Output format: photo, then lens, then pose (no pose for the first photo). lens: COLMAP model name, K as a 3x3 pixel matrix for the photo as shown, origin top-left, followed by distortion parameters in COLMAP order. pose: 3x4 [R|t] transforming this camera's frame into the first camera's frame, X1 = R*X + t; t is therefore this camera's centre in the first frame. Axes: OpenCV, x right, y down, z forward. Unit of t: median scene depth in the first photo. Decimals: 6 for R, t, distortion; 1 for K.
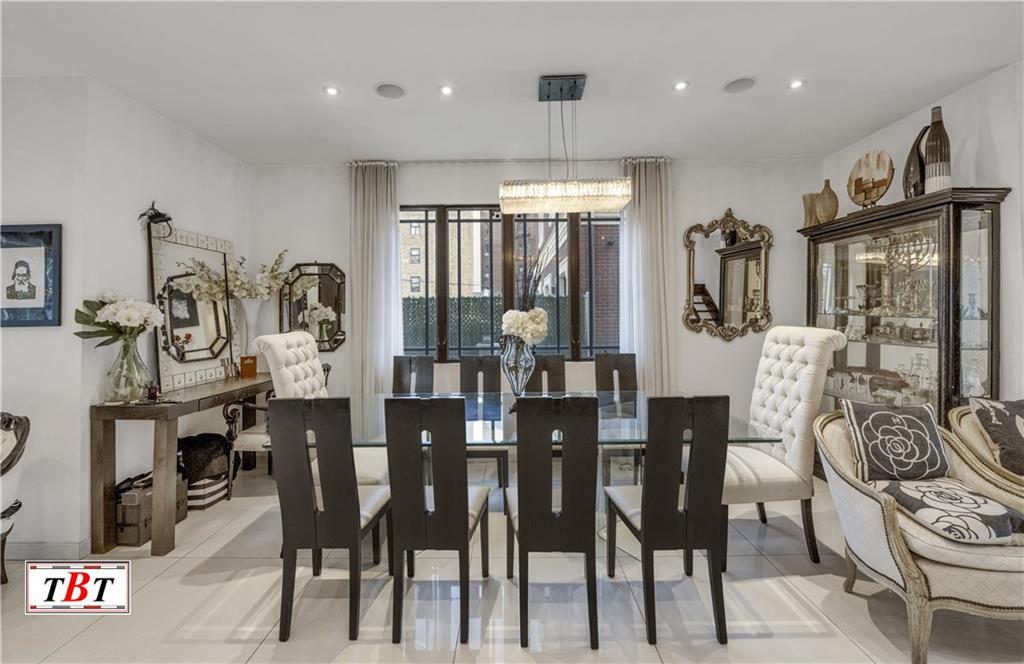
lens RADIAL K [[424.5, 0, 511.7], [0, 424.5, 314.4], [0, 0, 1]] dist [-0.004415, 0.000222]
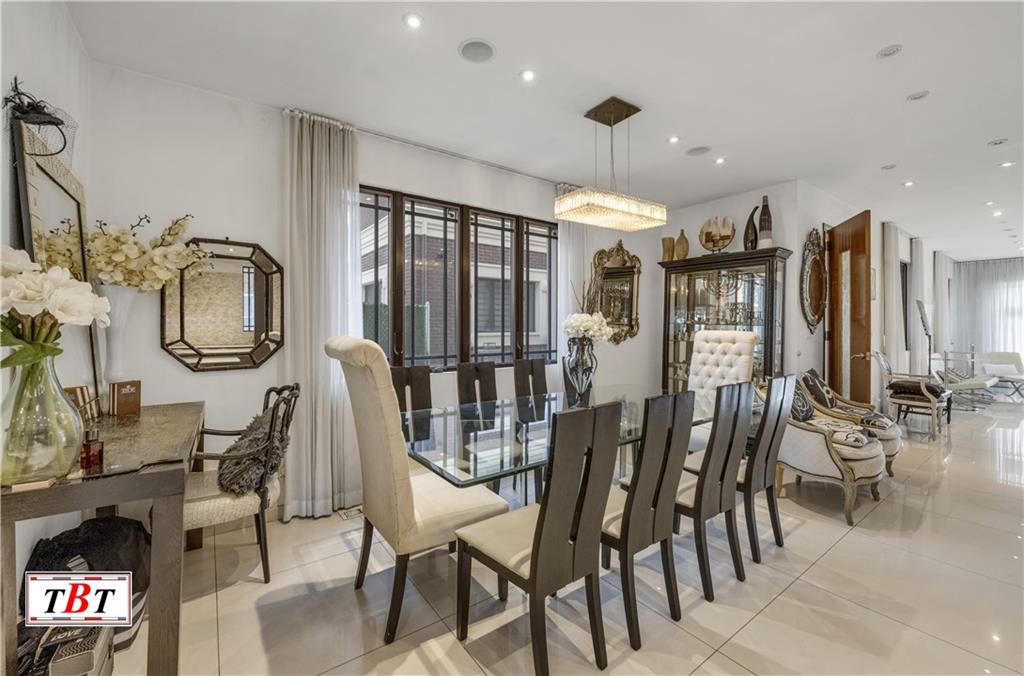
lens RADIAL K [[416.9, 0, 513.3], [0, 416.9, 332.9], [0, 0, 1]] dist [0.000757, -0.000275]
pose [[0.805946, 0.000784, 0.591989, -0.574796], [-0.005682, 0.999963, 0.006411, 0.025411], [-0.591962, -0.008530, 0.805921, 0.215612]]
